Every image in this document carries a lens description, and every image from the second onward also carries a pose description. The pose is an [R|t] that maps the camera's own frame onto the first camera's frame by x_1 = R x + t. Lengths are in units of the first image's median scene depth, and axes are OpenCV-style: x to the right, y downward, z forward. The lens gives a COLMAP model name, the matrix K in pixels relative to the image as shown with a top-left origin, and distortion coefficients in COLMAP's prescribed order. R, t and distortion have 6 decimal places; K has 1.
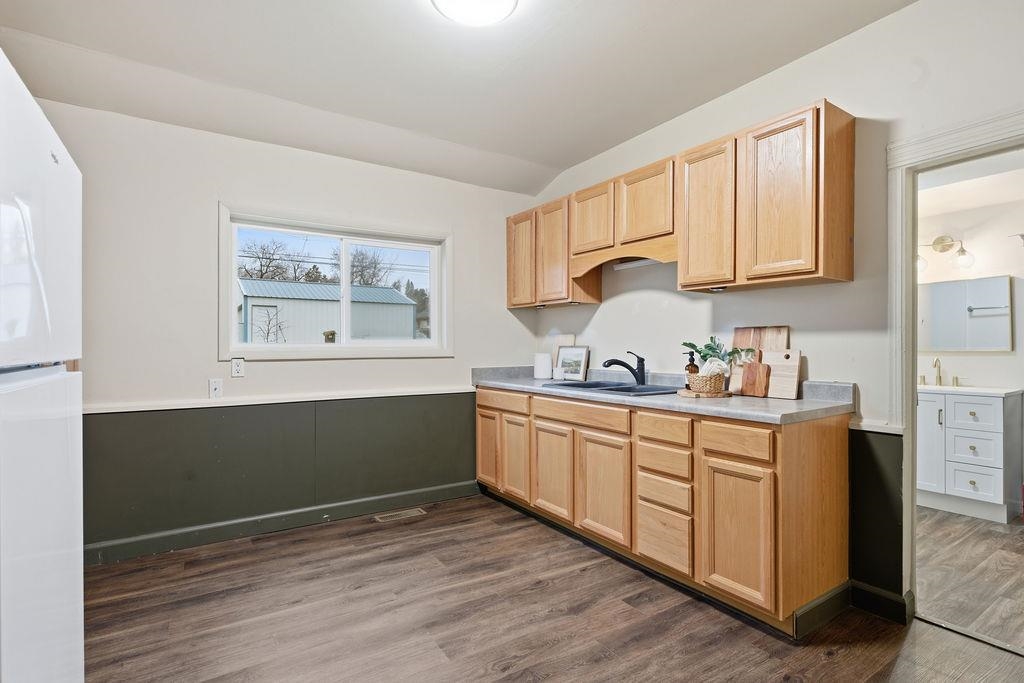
lens RADIAL K [[495.9, 0, 512.0], [0, 495.9, 341.5], [0, 0, 1]] dist [0.000311, 0.000158]
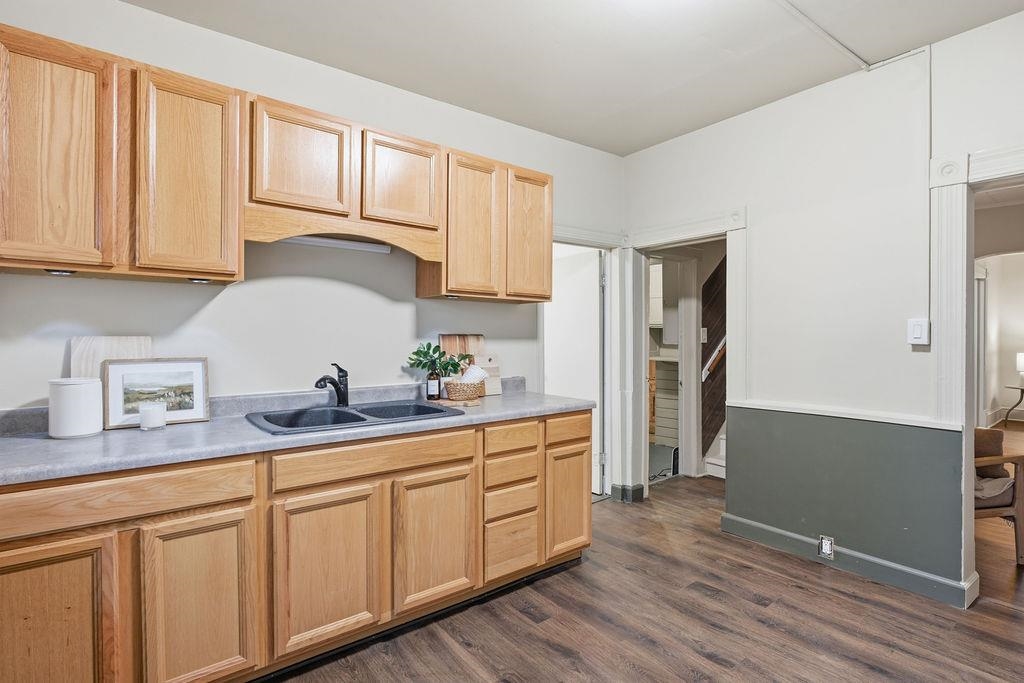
lens RADIAL K [[515.0, 0, 514.5], [0, 515.0, 338.5], [0, 0, 1]] dist [0.001306, 0.000604]
pose [[-0.085377, -0.006353, 0.996328, -0.606314], [-0.009421, 0.999940, 0.005569, -0.025711], [-0.996304, -0.008911, -0.085432, 0.904512]]
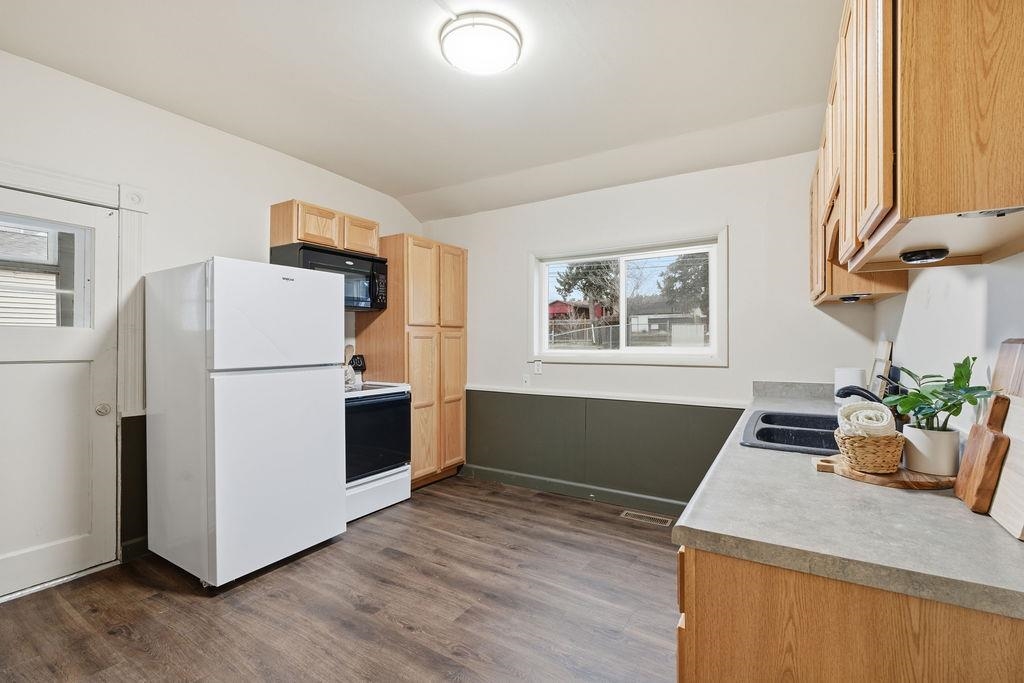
lens RADIAL K [[442.6, 0, 512.0], [0, 442.6, 341.5], [0, 0, 1]] dist [-0.004340, 0.000413]
pose [[0.438142, -0.001024, -0.898905, 0.573636], [0.007341, 0.999970, 0.002439, -0.025457], [0.898876, -0.007668, 0.438136, 0.420881]]
